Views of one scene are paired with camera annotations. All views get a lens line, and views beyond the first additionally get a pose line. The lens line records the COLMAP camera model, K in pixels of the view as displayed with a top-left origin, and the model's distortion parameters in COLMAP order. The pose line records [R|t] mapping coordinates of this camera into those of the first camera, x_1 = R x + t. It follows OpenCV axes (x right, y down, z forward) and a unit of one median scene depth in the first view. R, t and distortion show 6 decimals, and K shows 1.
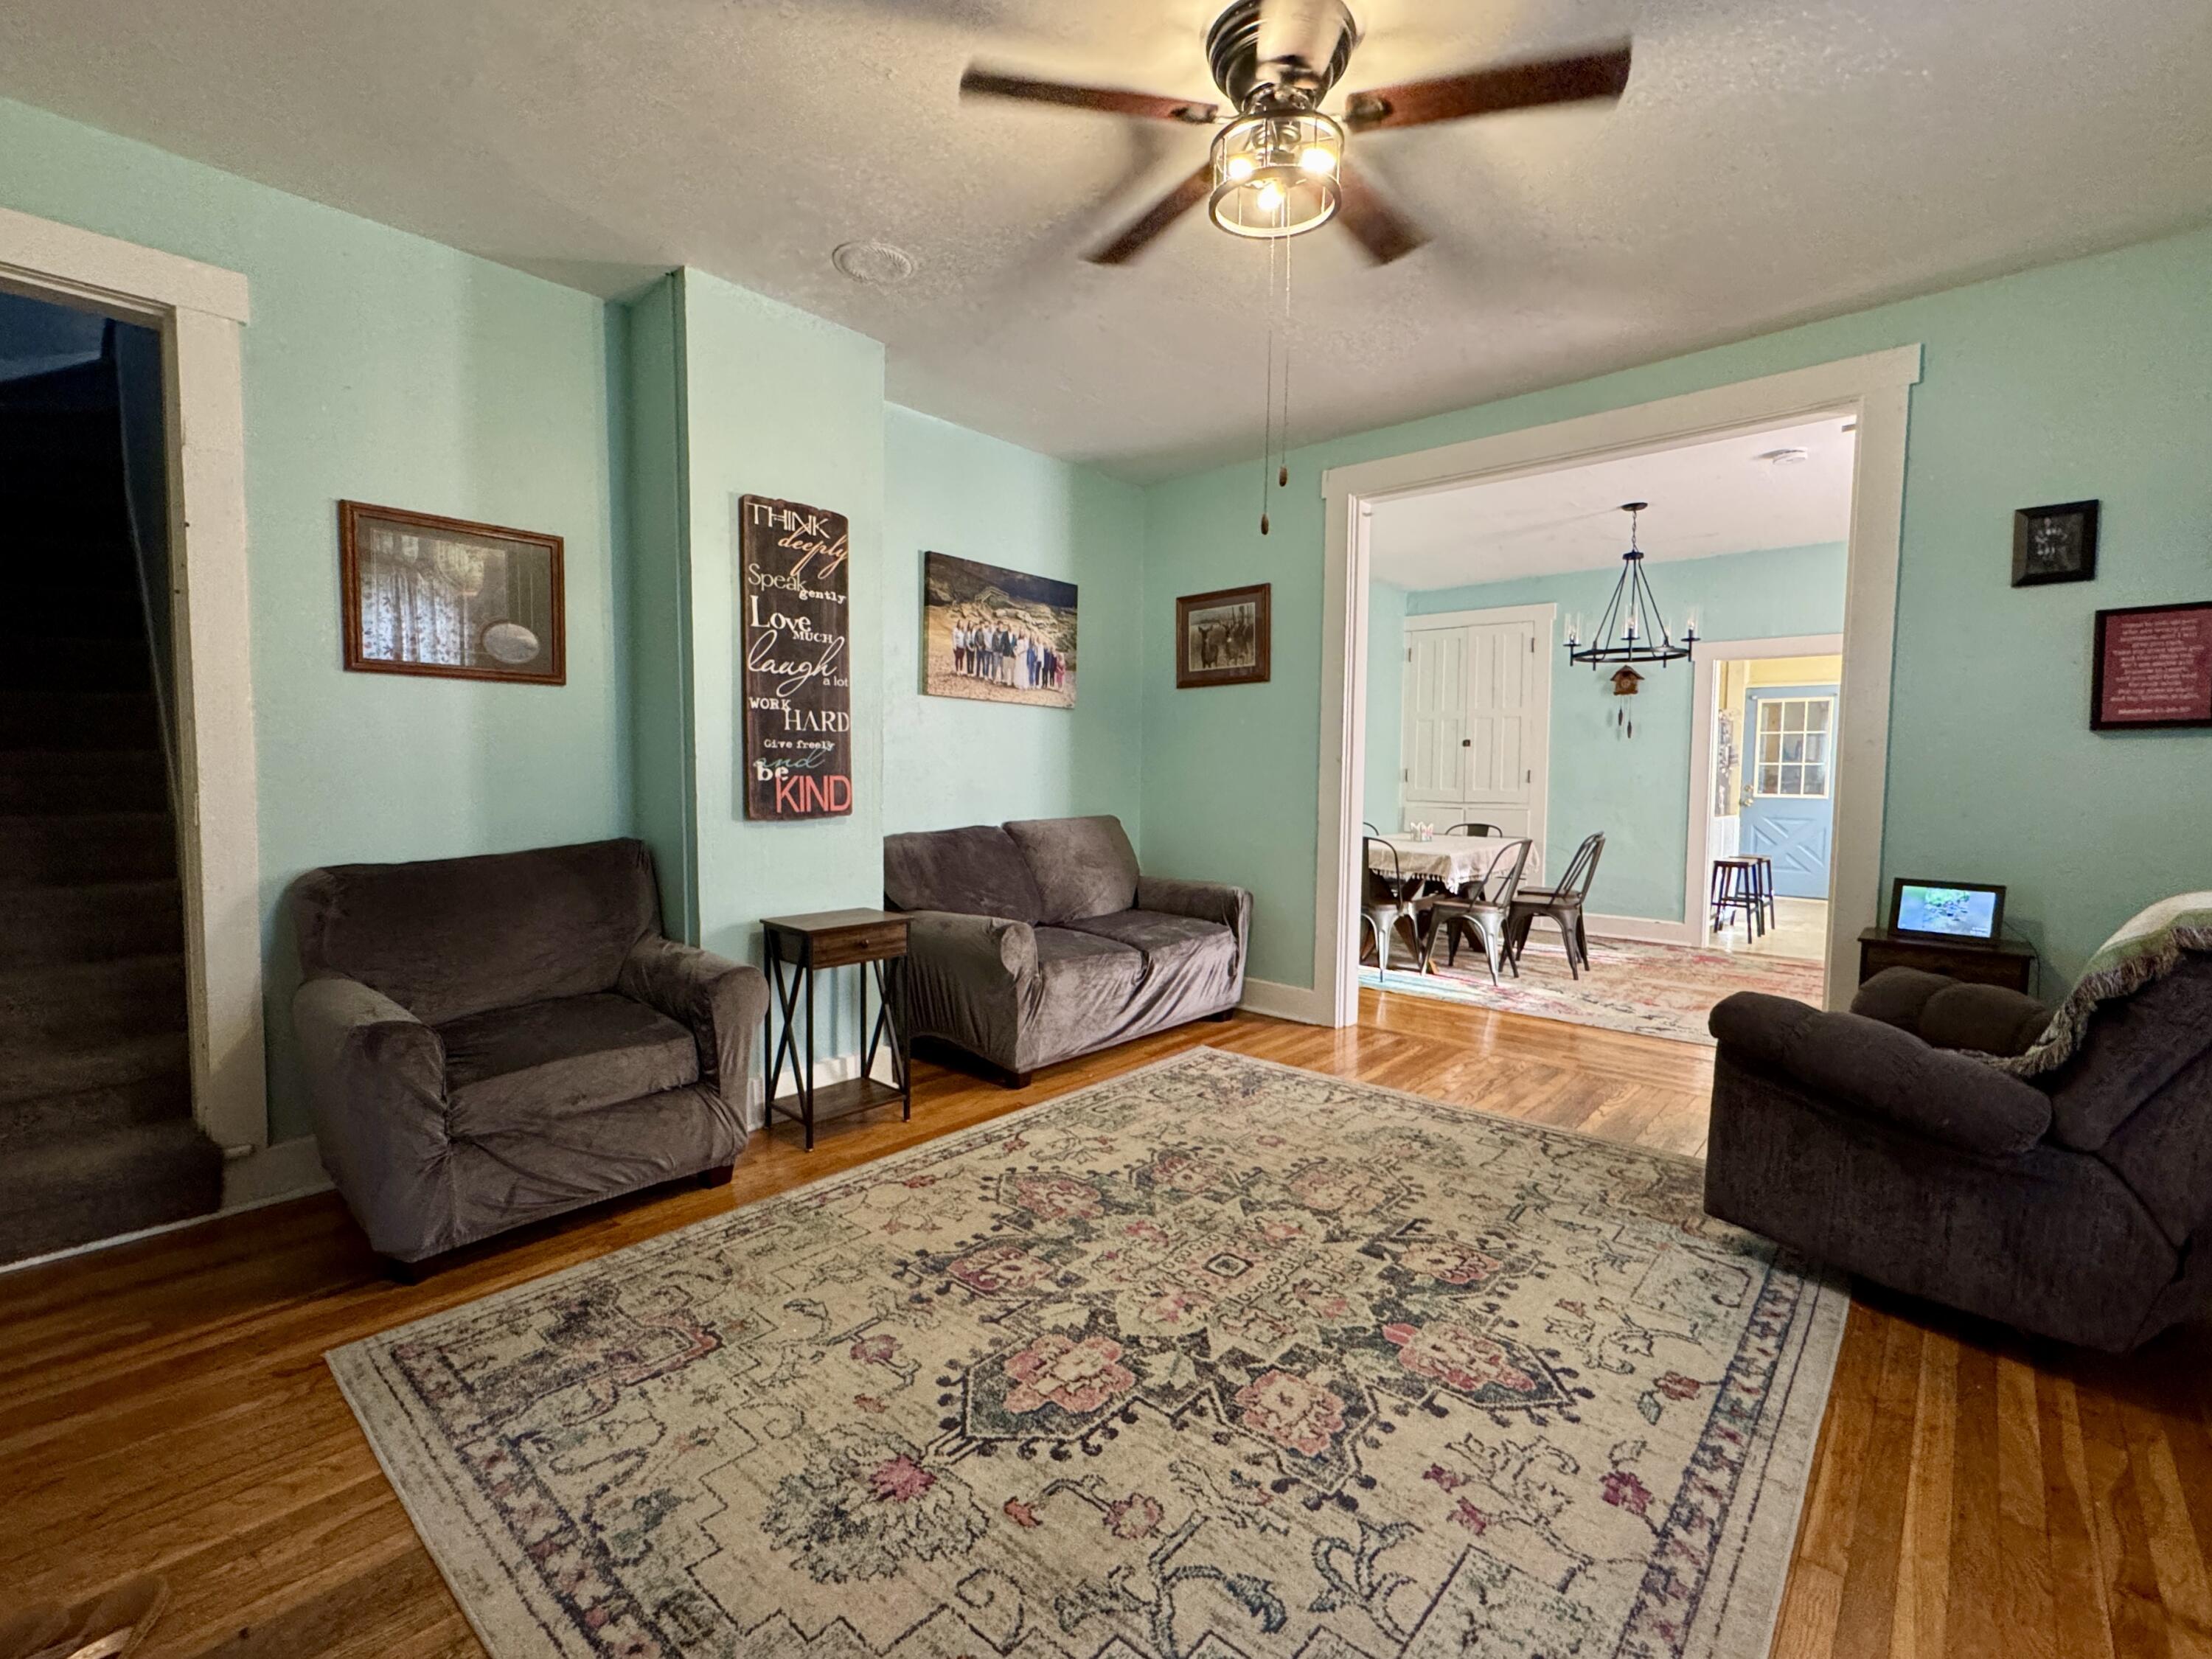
lens RADIAL K [[993.6, 0, 1104.7], [0, 993.6, 826.5], [0, 0, 1]] dist [-0.001003, -0.000068]
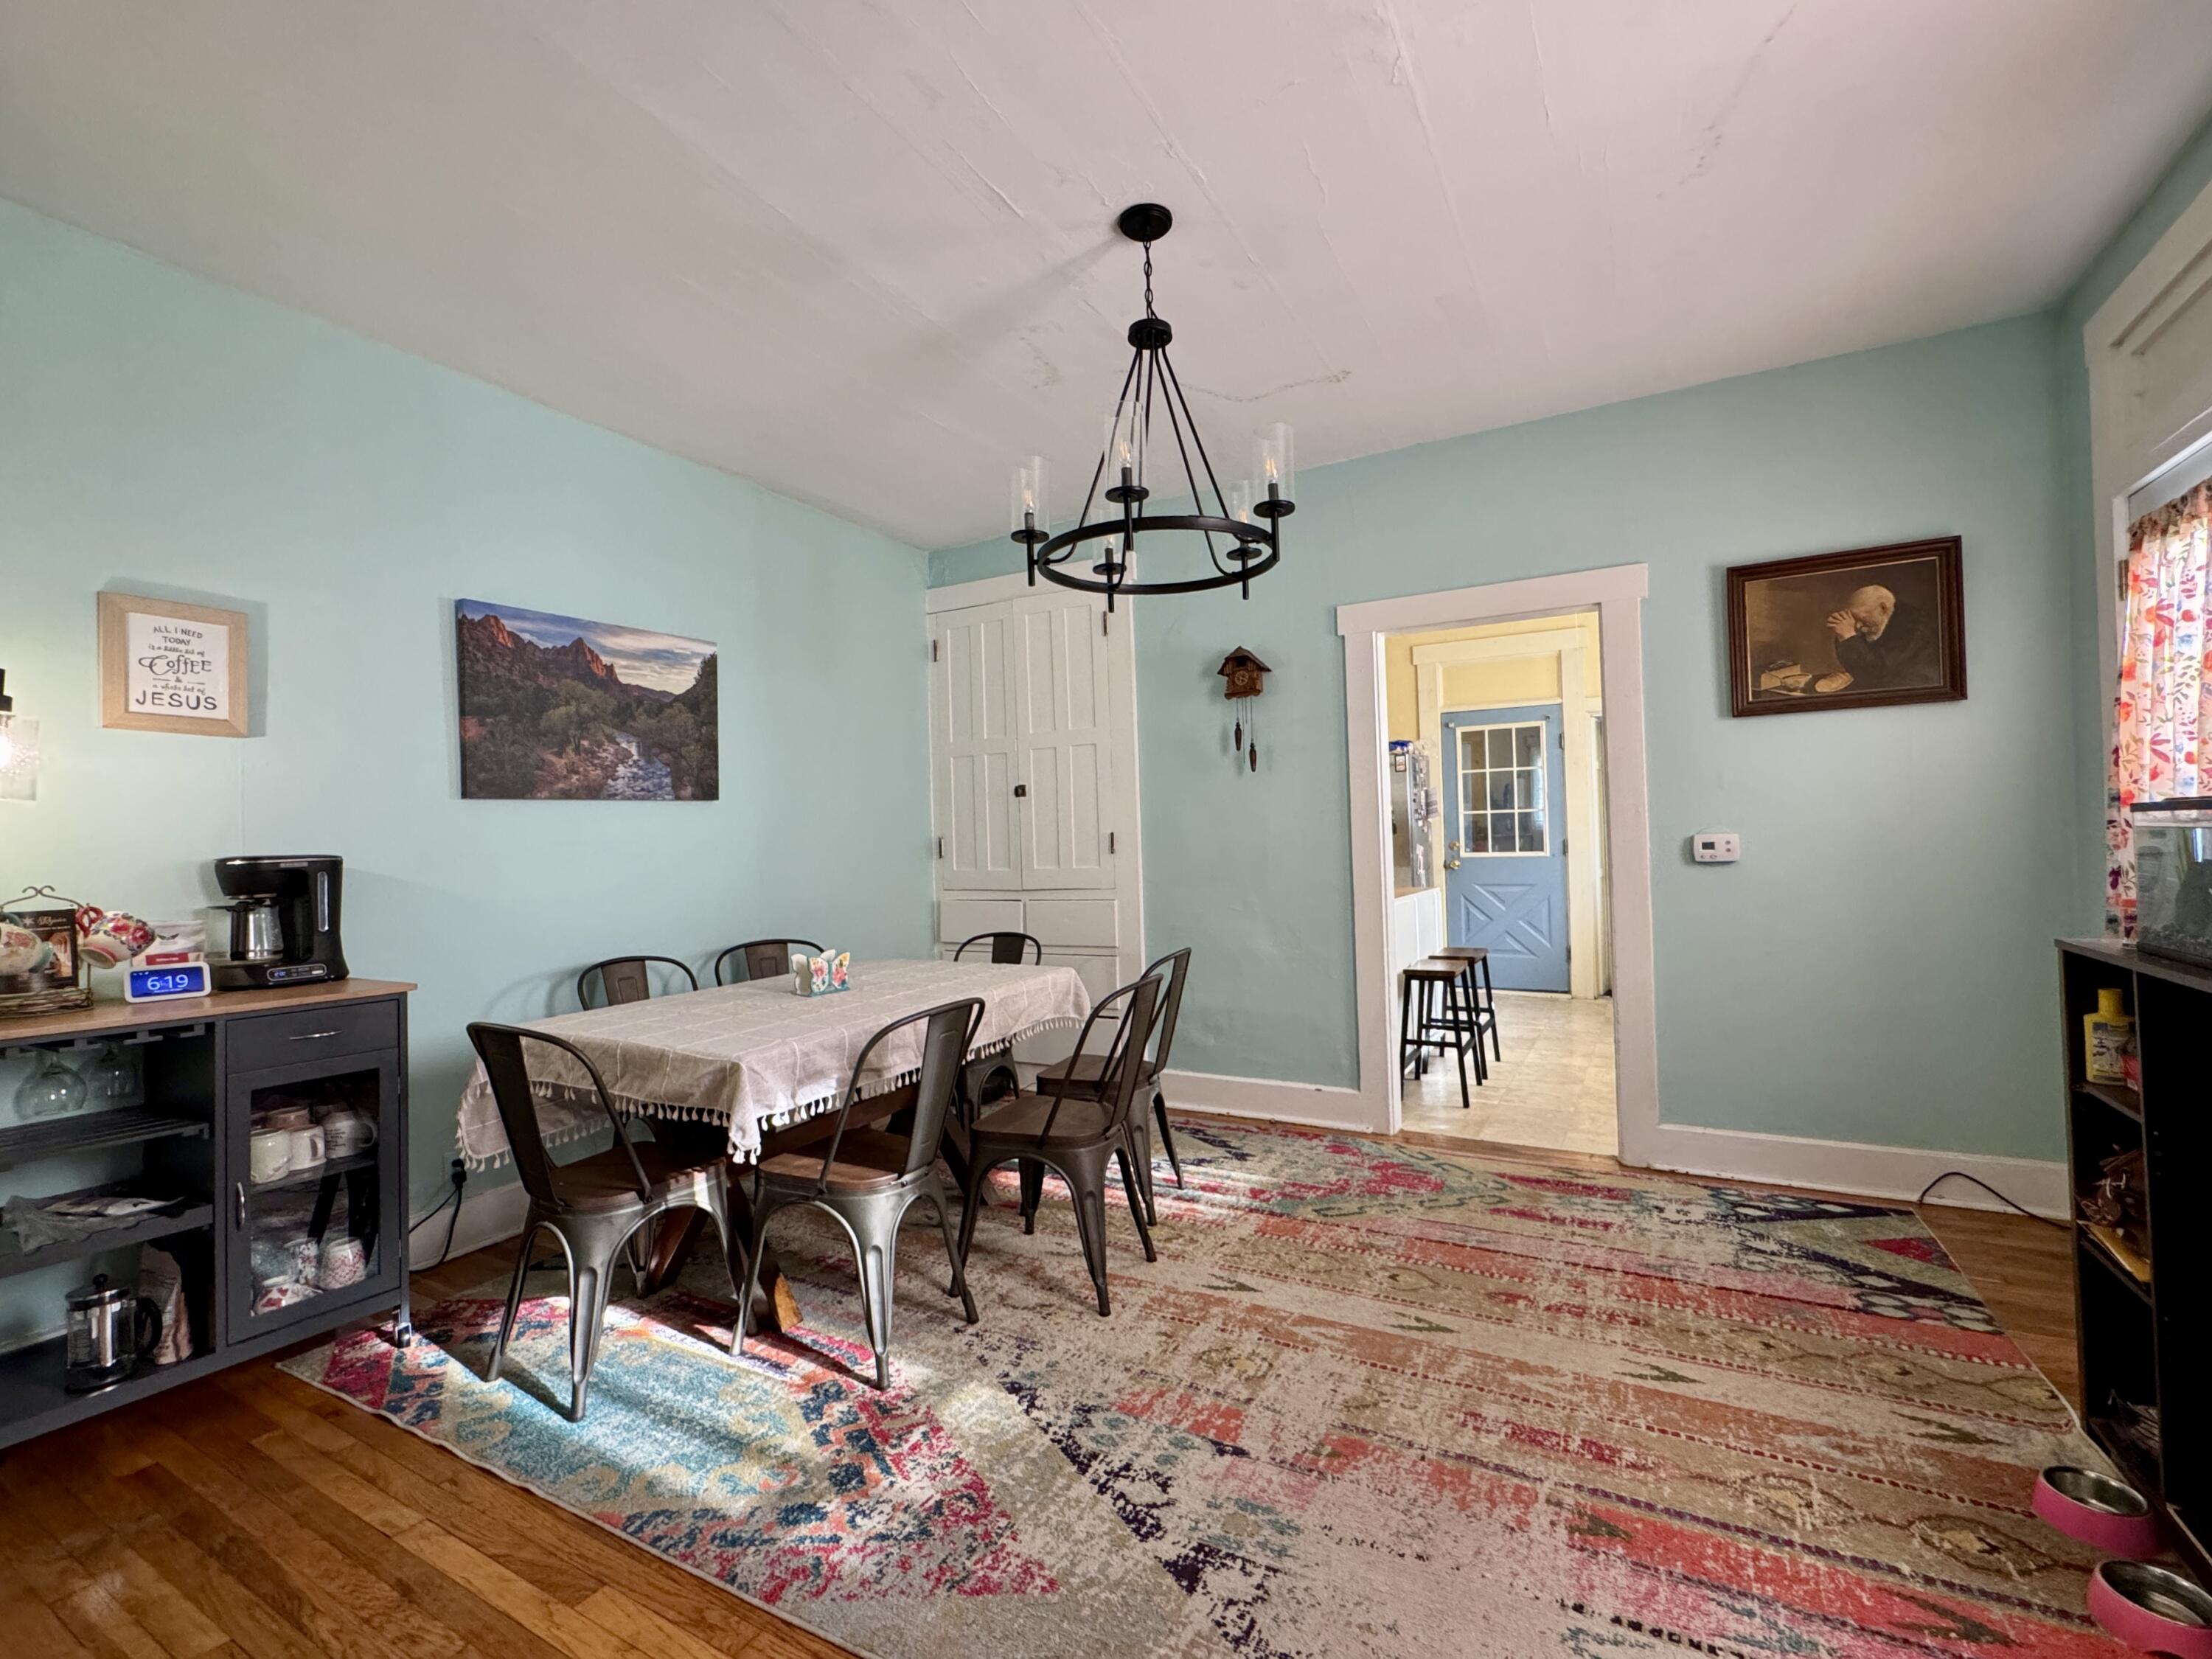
lens RADIAL K [[993.6, 0, 1100.5], [0, 993.6, 826.1], [0, 0, 1]] dist [-0.001003, -0.000068]
pose [[0.974569, -0.033758, 0.221530, 0.733126], [0.049700, 0.996529, -0.066787, -0.054278], [-0.218507, 0.076099, 0.972864, 1.077340]]
